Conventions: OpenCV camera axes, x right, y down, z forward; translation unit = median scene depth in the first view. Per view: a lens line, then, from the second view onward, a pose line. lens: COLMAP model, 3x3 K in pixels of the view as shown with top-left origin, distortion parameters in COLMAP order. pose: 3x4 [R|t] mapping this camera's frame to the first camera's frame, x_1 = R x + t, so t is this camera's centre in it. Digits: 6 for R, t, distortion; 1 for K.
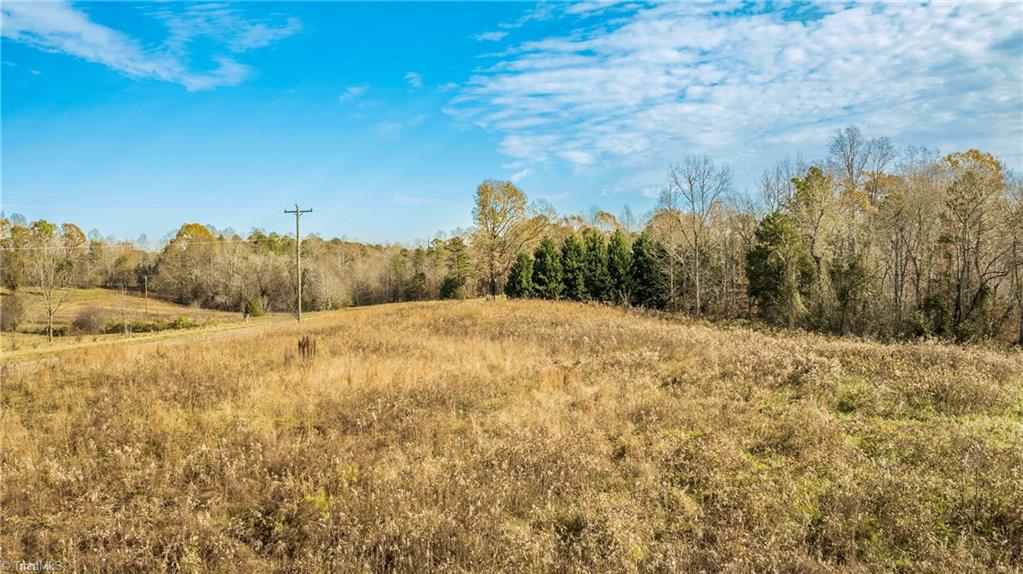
lens RADIAL K [[808.8, 0, 512.1], [0, 808.8, 284.5], [0, 0, 1]] dist [-0.023214, 0.004565]
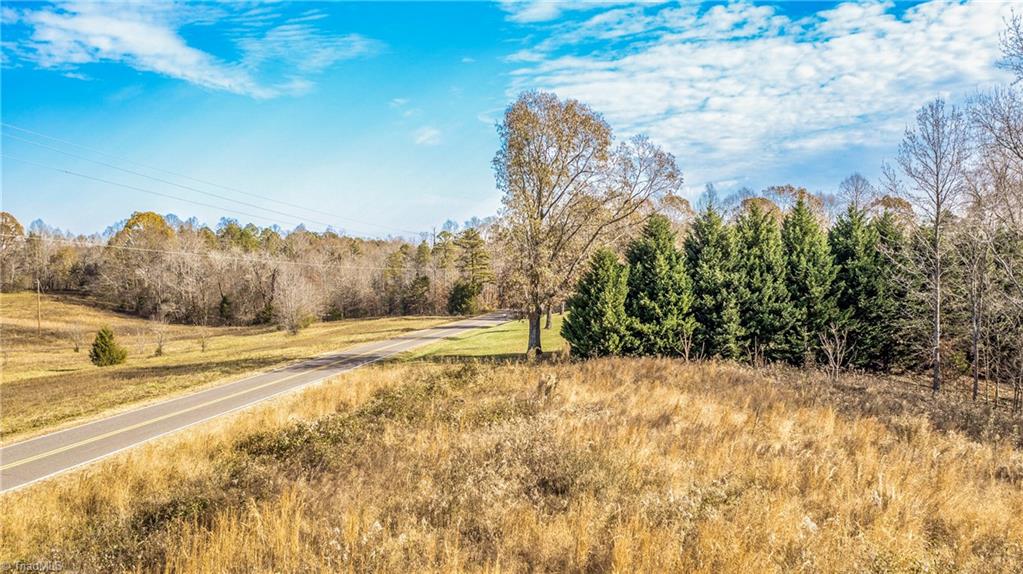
lens RADIAL K [[808.8, 0, 512.1], [0, 808.8, 284.5], [0, 0, 1]] dist [-0.023214, 0.004565]
pose [[0.999715, 0.006932, -0.022847, -0.014184], [-0.006881, 0.999974, 0.002332, -0.010086], [0.022862, -0.002174, 0.999736, 0.269077]]
